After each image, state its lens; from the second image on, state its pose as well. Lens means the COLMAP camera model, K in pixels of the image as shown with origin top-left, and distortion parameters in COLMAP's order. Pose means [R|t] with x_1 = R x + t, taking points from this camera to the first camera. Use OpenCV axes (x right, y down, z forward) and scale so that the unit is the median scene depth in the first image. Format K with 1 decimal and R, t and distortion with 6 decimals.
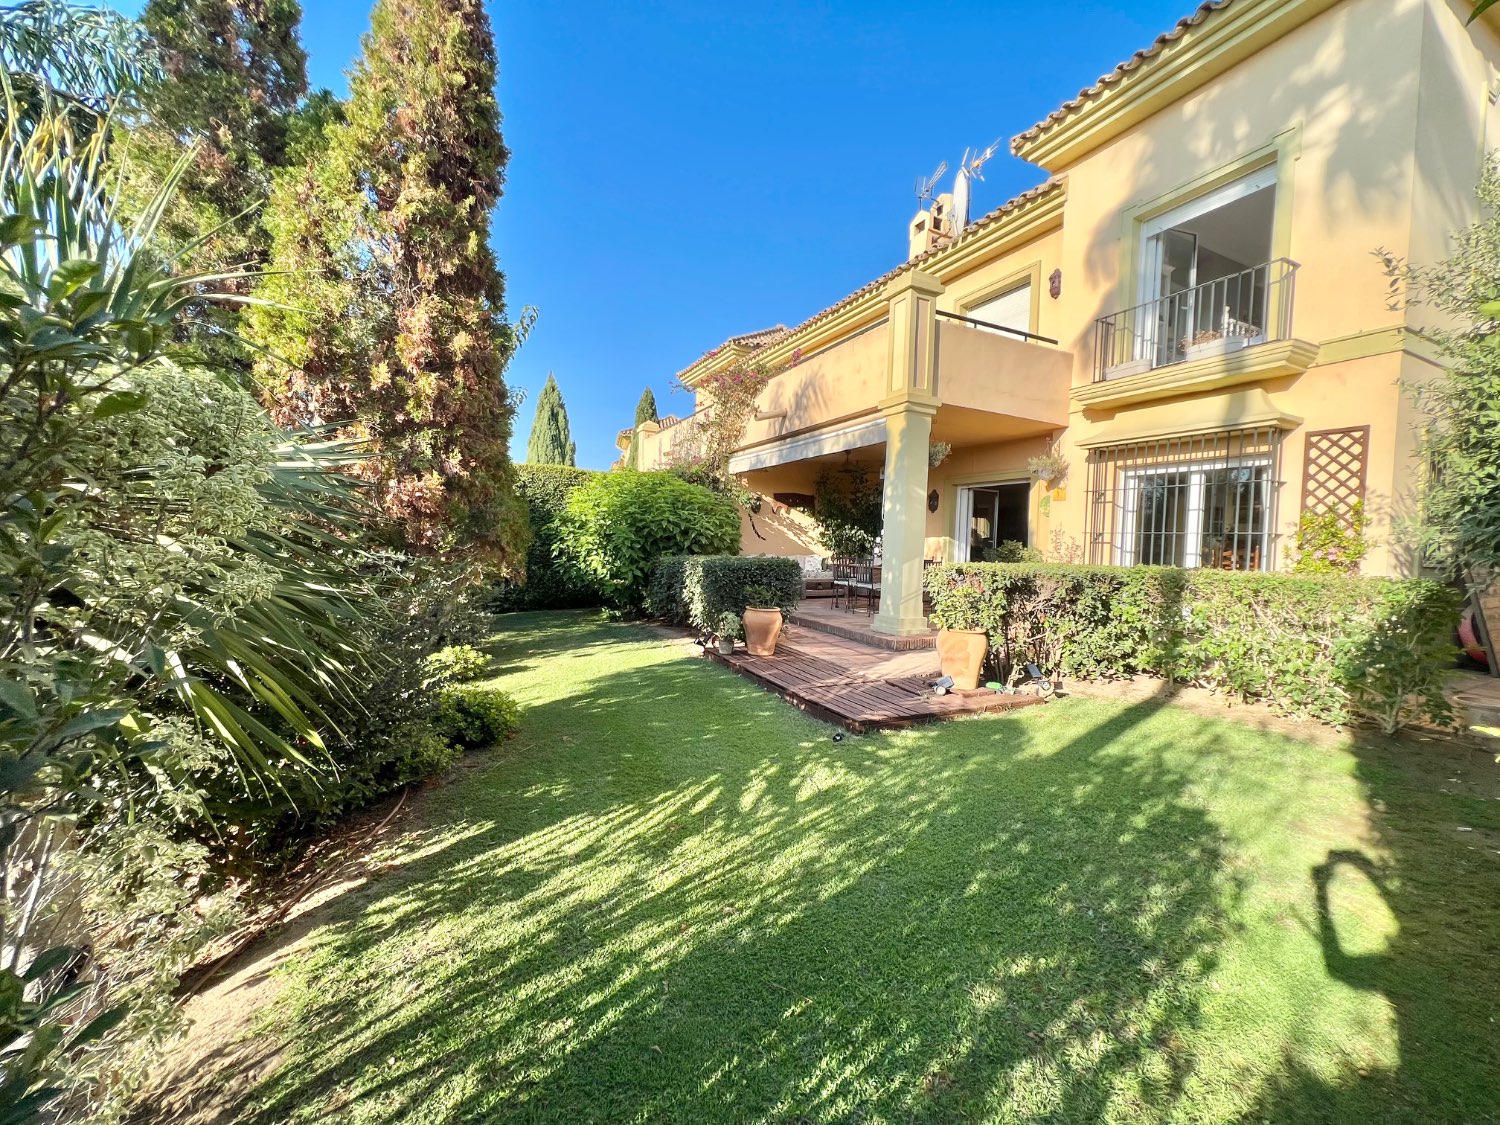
lens RADIAL K [[599.7, 0, 751.8], [0, 599.7, 565.3], [0, 0, 1]] dist [-0.005437, 0.001350]
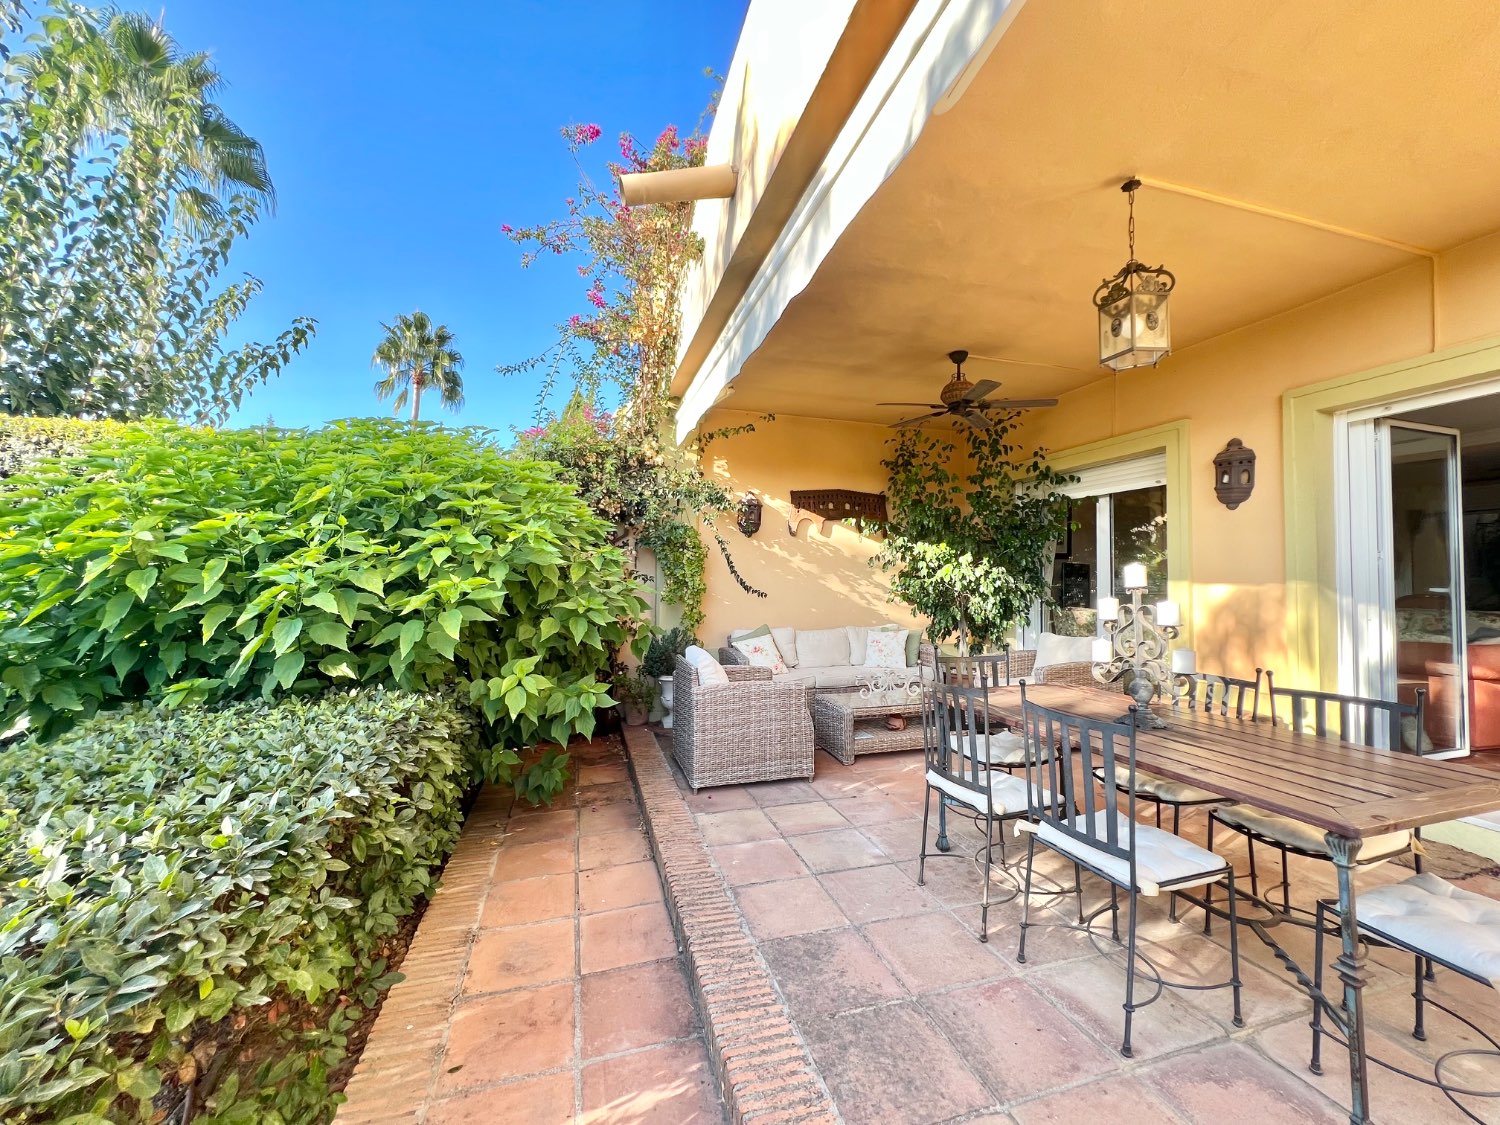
lens RADIAL K [[599.7, 0, 757.7], [0, 599.7, 570.9], [0, 0, 1]] dist [-0.005437, 0.001350]
pose [[0.985137, -0.028606, -0.169369, 0.134338], [0.018765, 0.998056, -0.059424, -0.052151], [0.170740, 0.055363, 0.983760, 0.861300]]
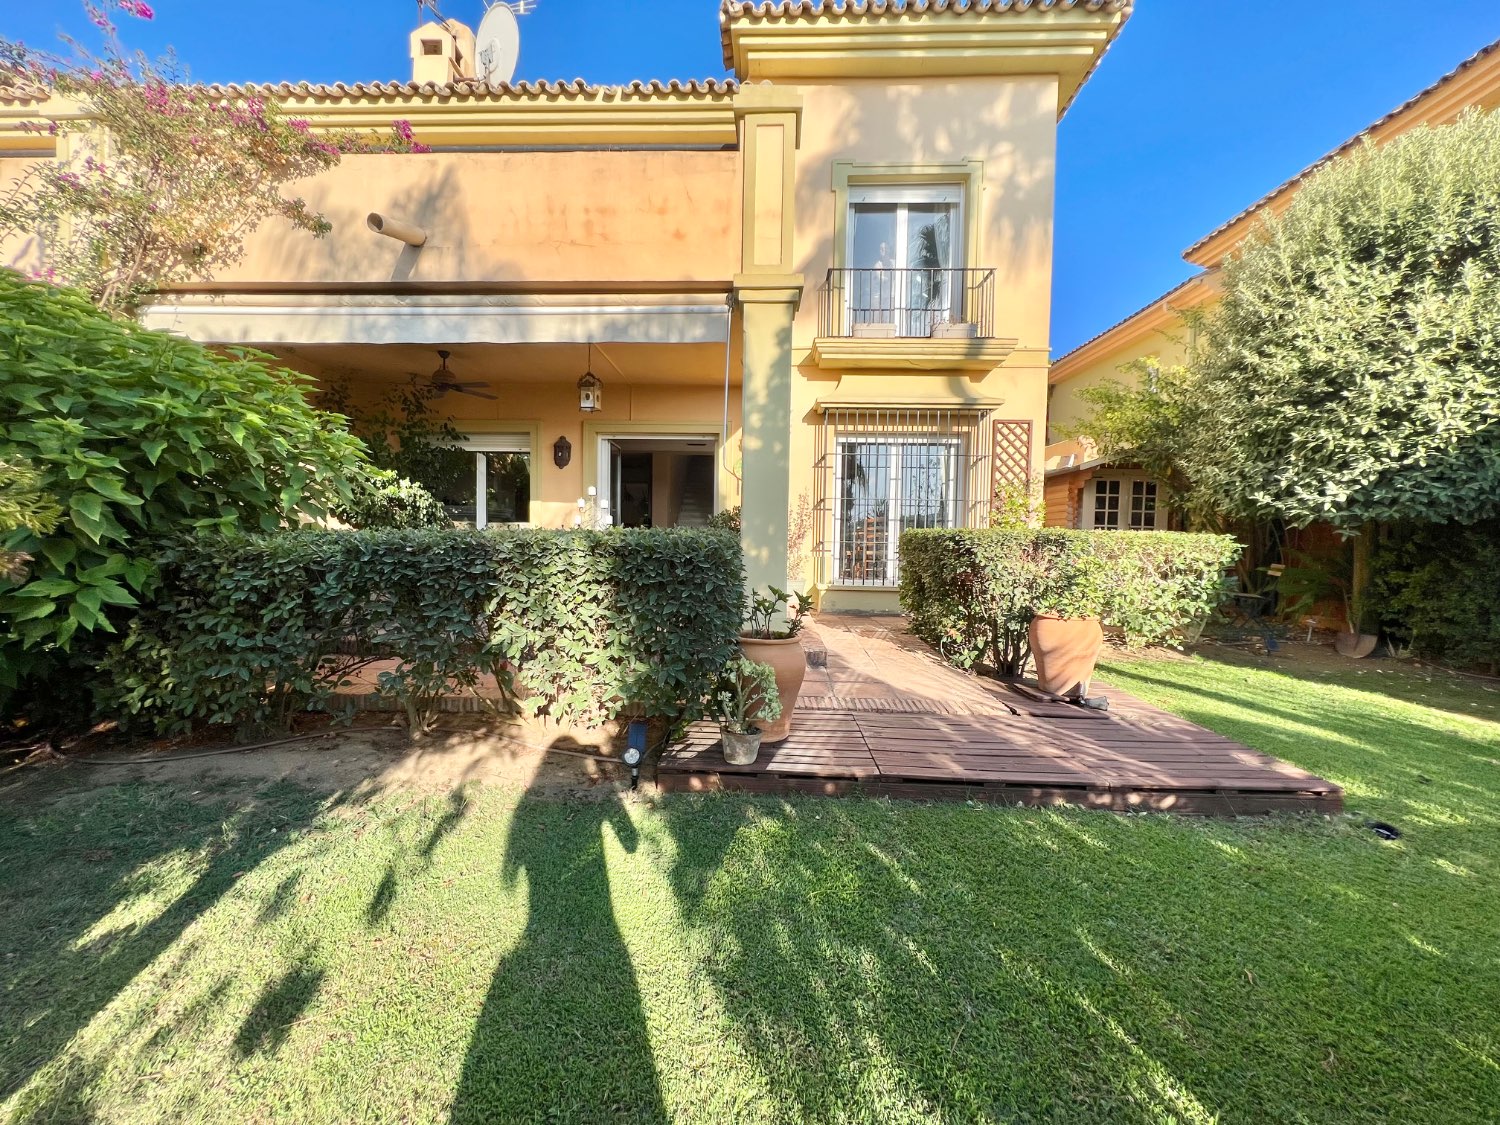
lens RADIAL K [[599.7, 0, 747.9], [0, 599.7, 562.7], [0, 0, 1]] dist [-0.005437, 0.001350]
pose [[0.475559, -0.062928, 0.877430, -0.311633], [0.035105, 0.998001, 0.052548, -0.006727], [-0.878983, 0.005813, 0.476818, 0.630812]]
